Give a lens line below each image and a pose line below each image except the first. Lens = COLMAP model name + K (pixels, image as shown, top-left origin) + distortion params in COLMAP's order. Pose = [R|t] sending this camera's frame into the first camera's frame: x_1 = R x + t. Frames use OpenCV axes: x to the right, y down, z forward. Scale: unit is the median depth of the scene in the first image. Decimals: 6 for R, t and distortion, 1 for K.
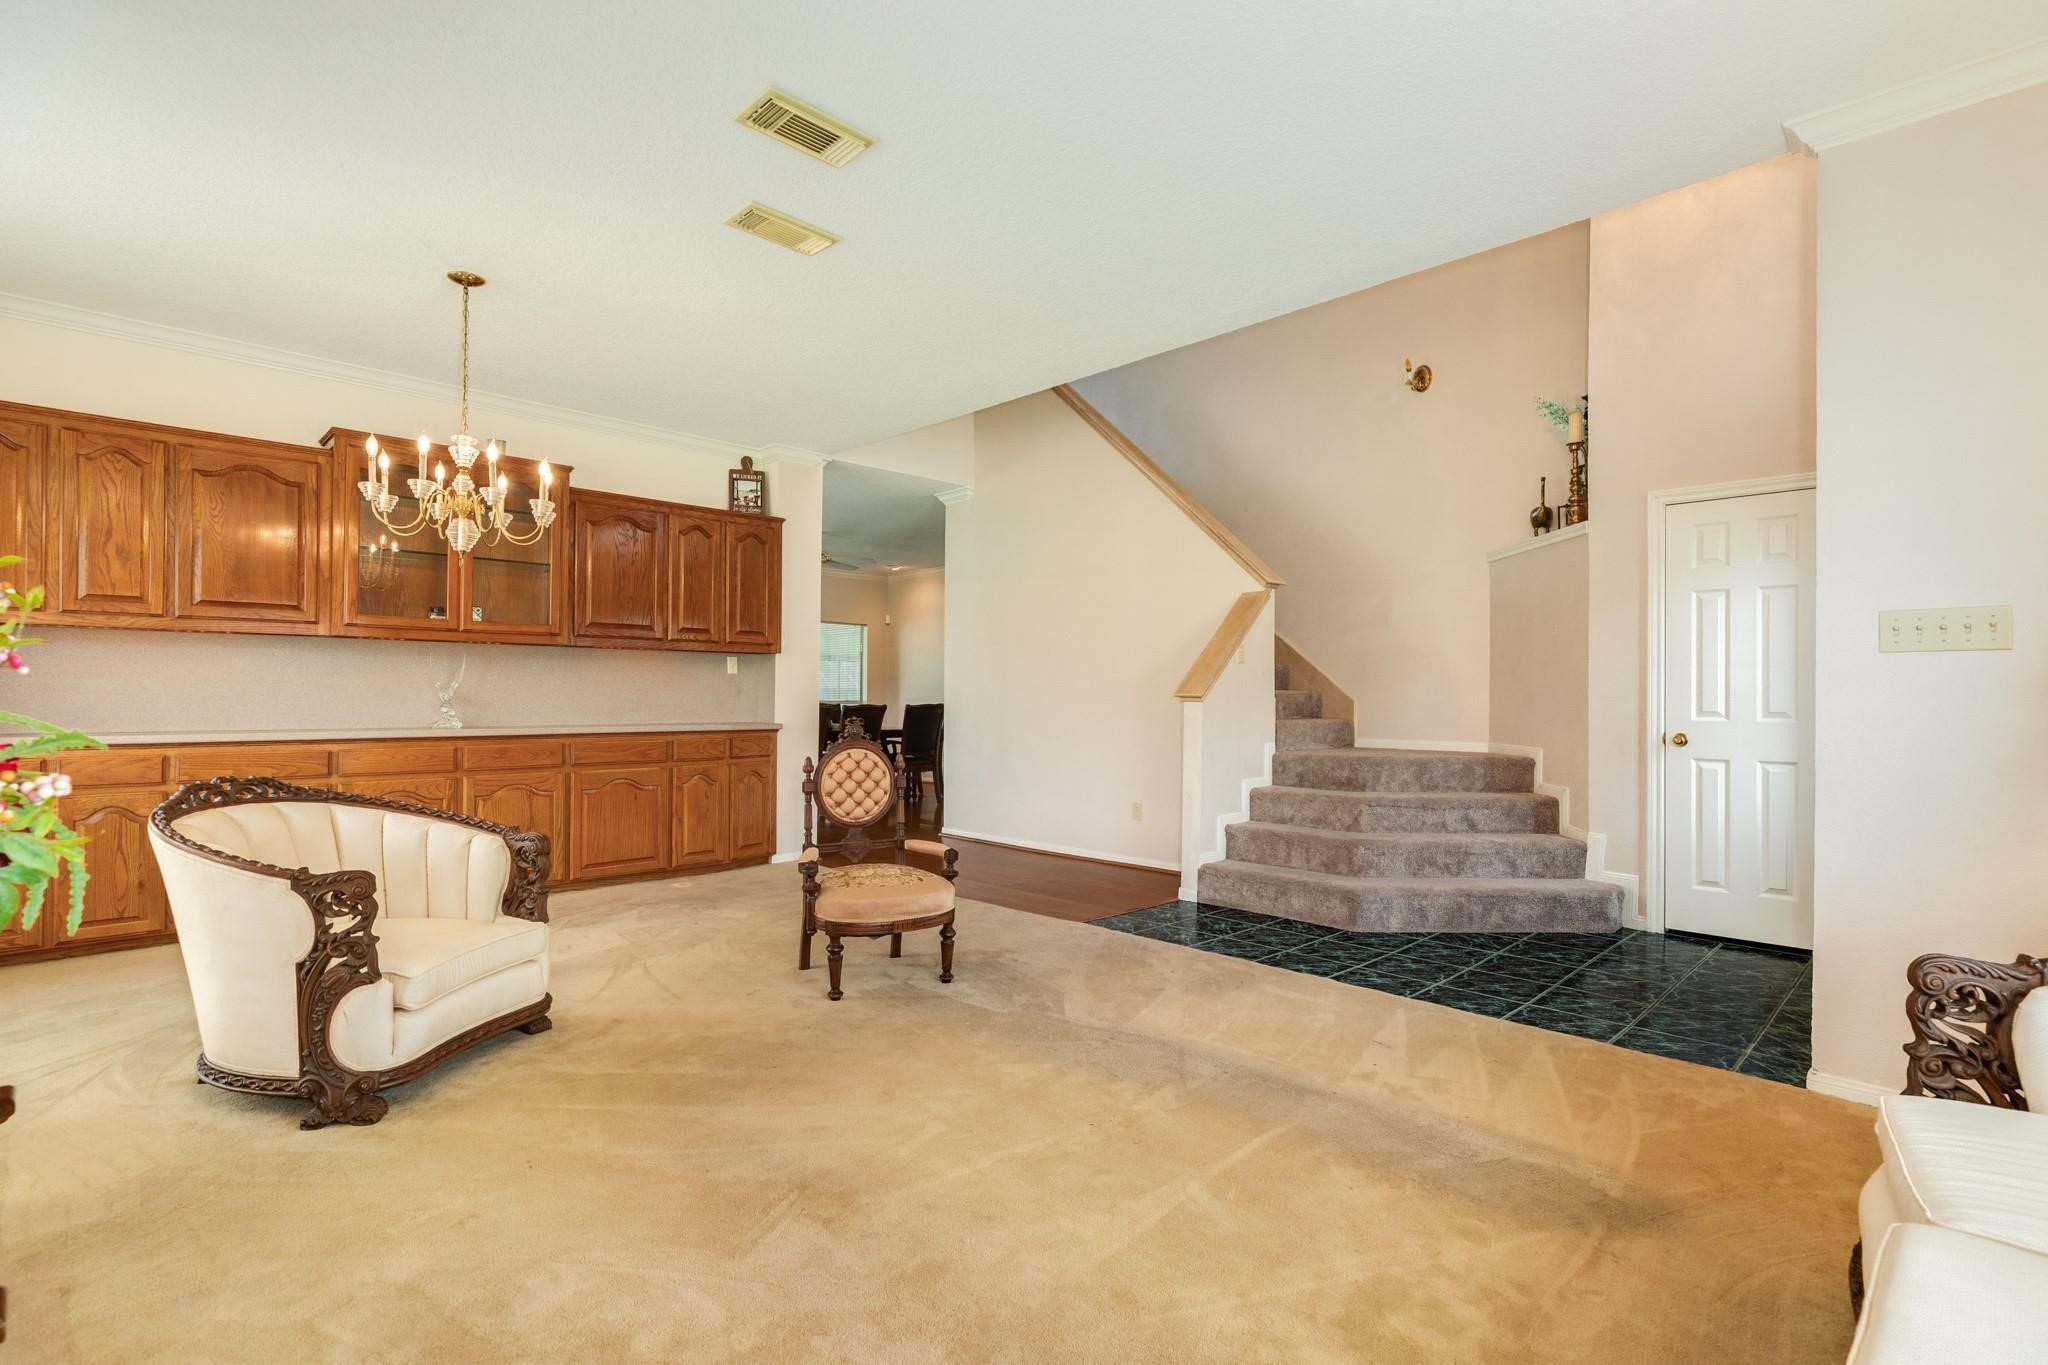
lens RADIAL K [[904.6, 0, 1048.8], [0, 904.6, 682.1], [0, 0, 1]] dist [0.003476, 0.000306]
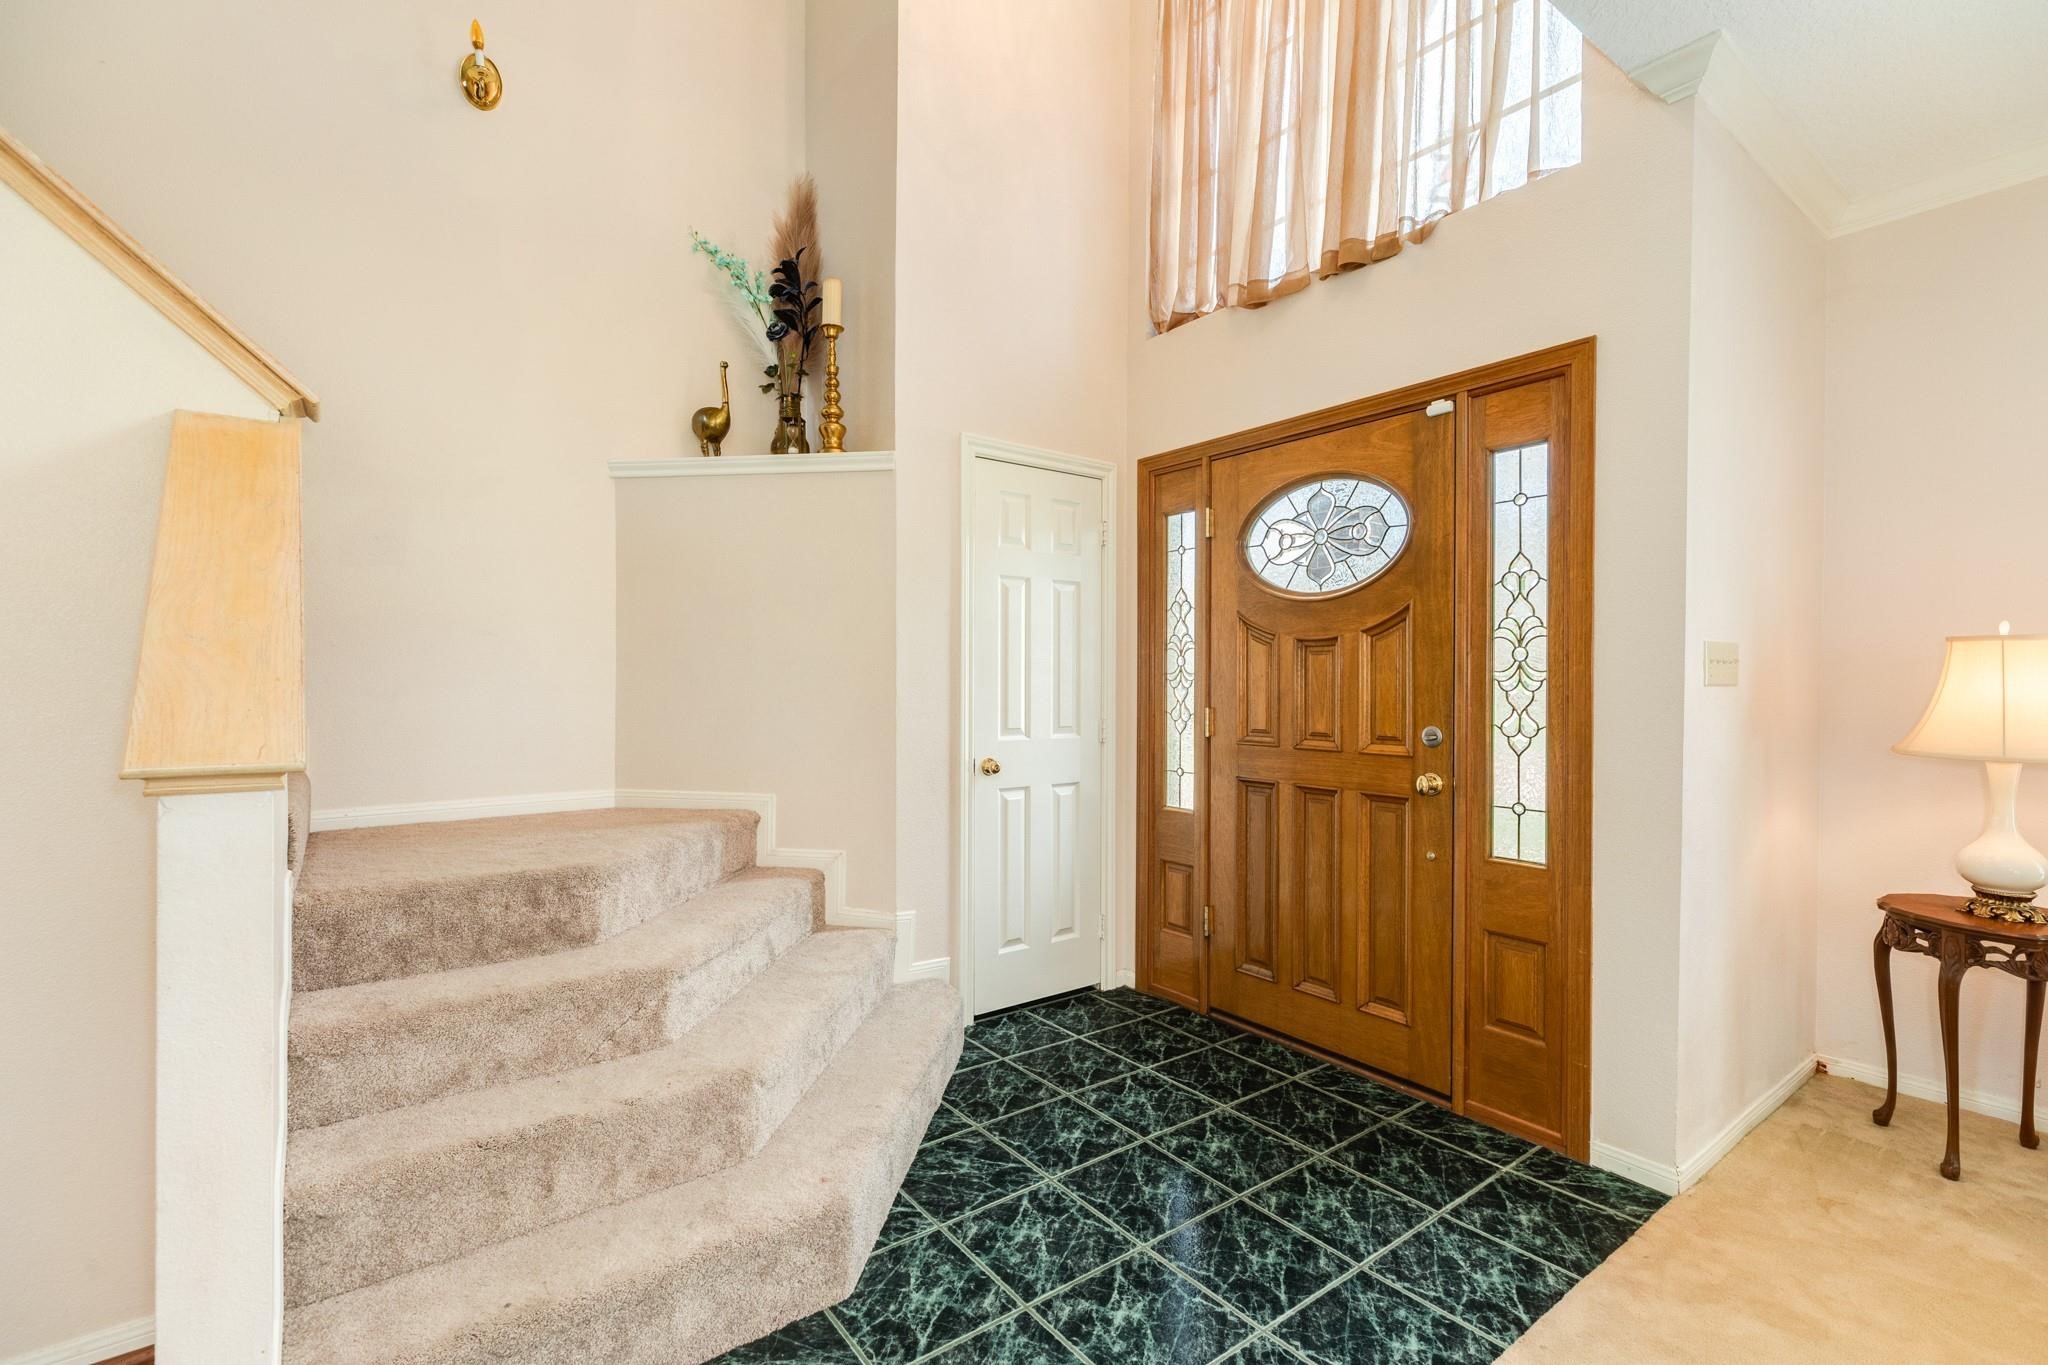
lens RADIAL K [[904.6, 0, 1039.4], [0, 904.6, 680.6], [0, 0, 1]] dist [0.003476, 0.000306]
pose [[0.144317, -0.010255, 0.989478, -0.049510], [-0.016781, 0.999777, 0.012809, -0.016981], [-0.989389, -0.018453, 0.144112, 0.734385]]
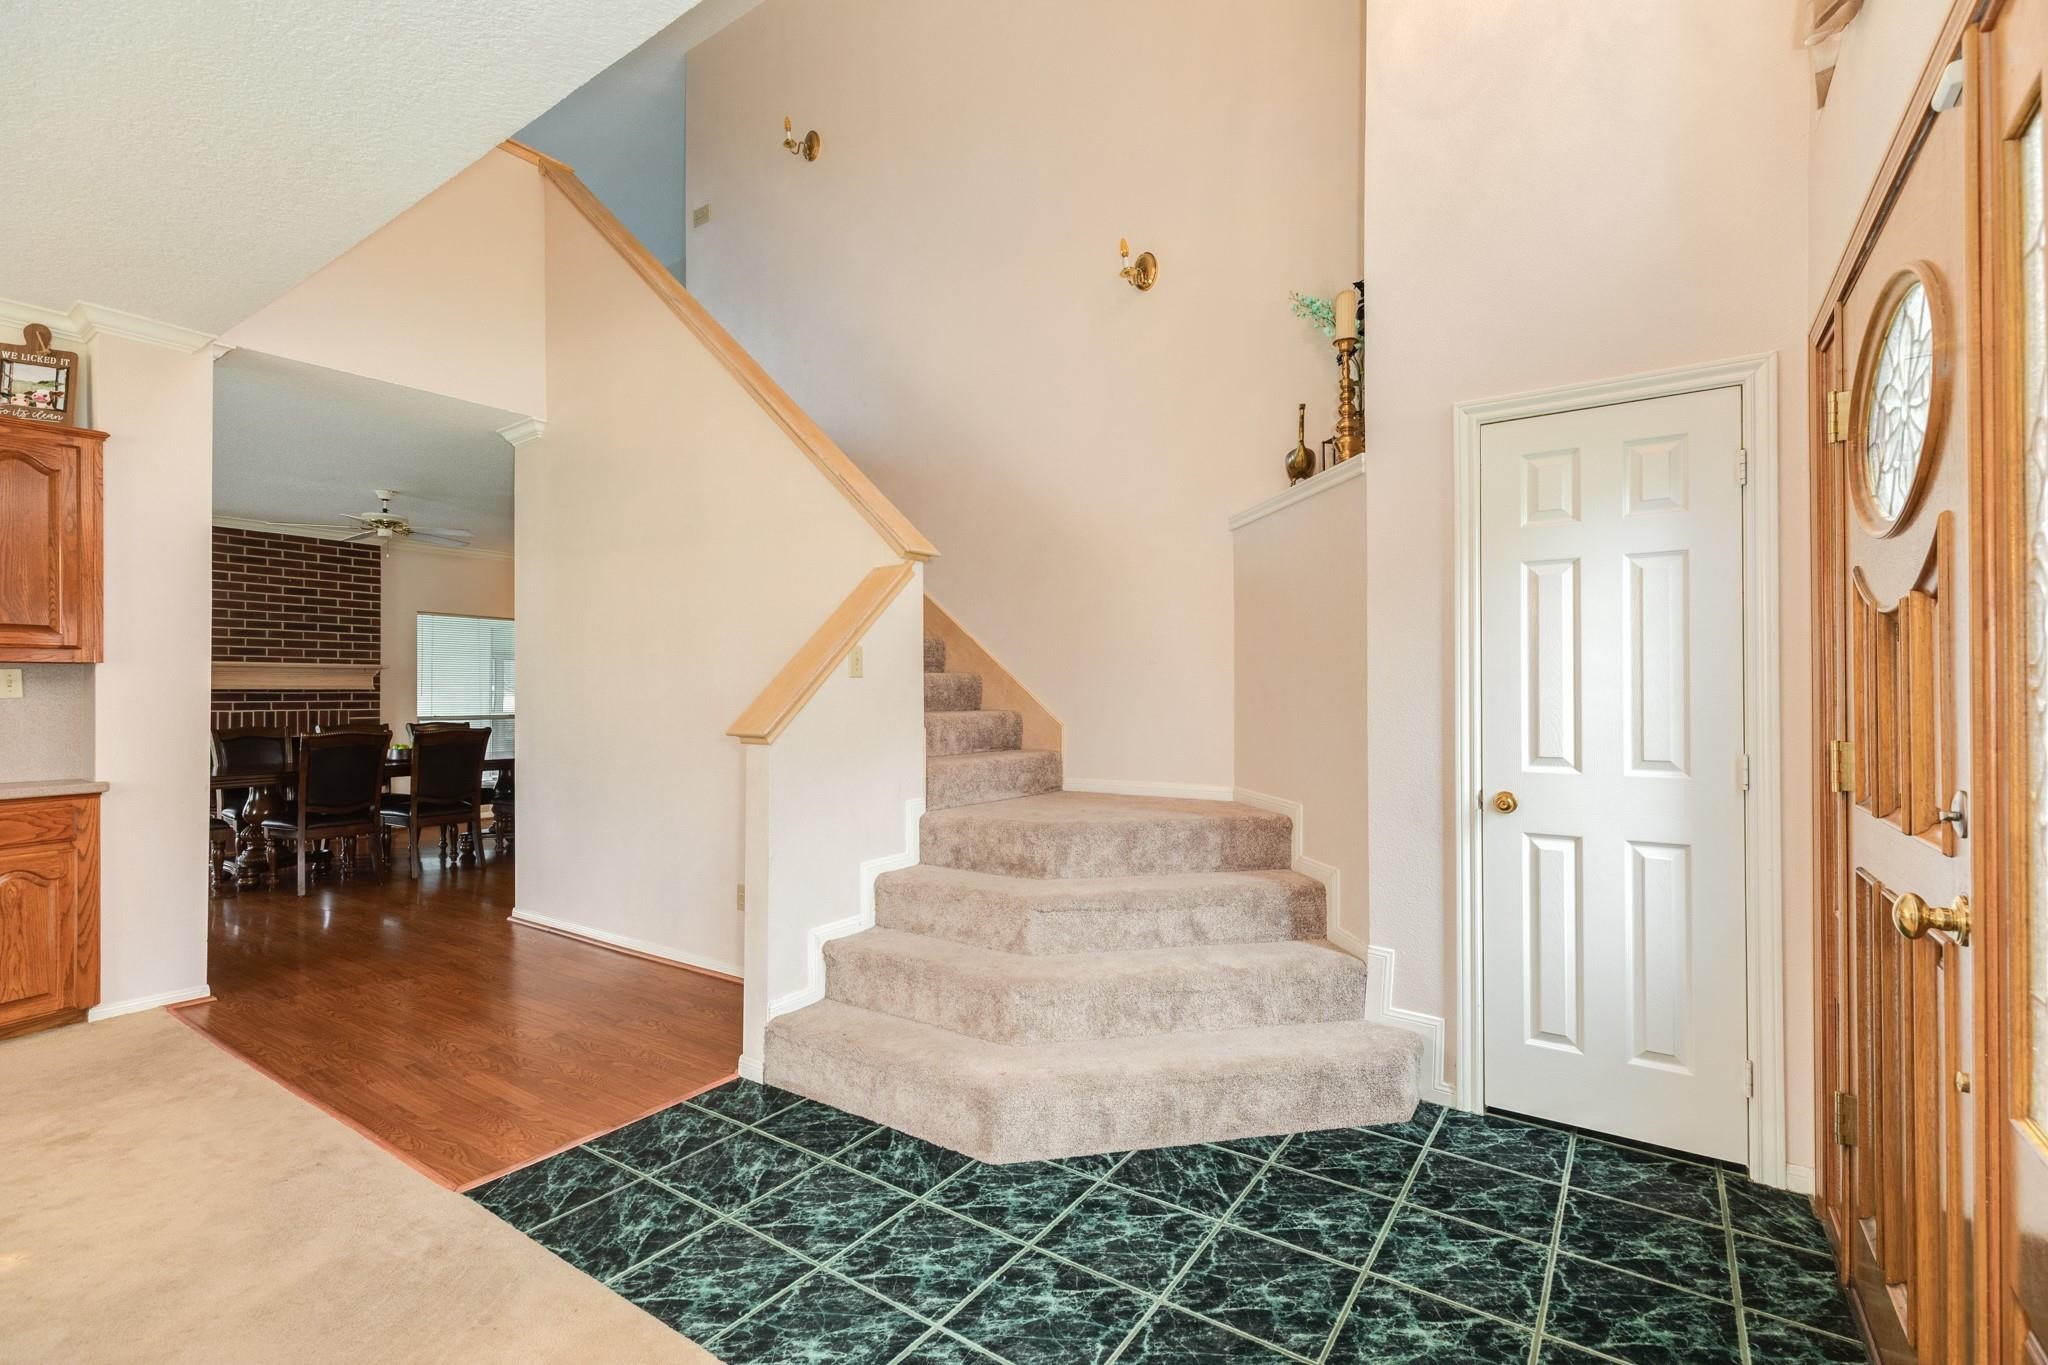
lens RADIAL K [[904.6, 0, 1011.8], [0, 904.6, 687.6], [0, 0, 1]] dist [0.003476, 0.000306]
pose [[0.984447, -0.008807, 0.175462, 0.222621], [0.007632, 0.999944, 0.007370, -0.018967], [-0.175517, -0.005917, 0.984459, 0.390240]]
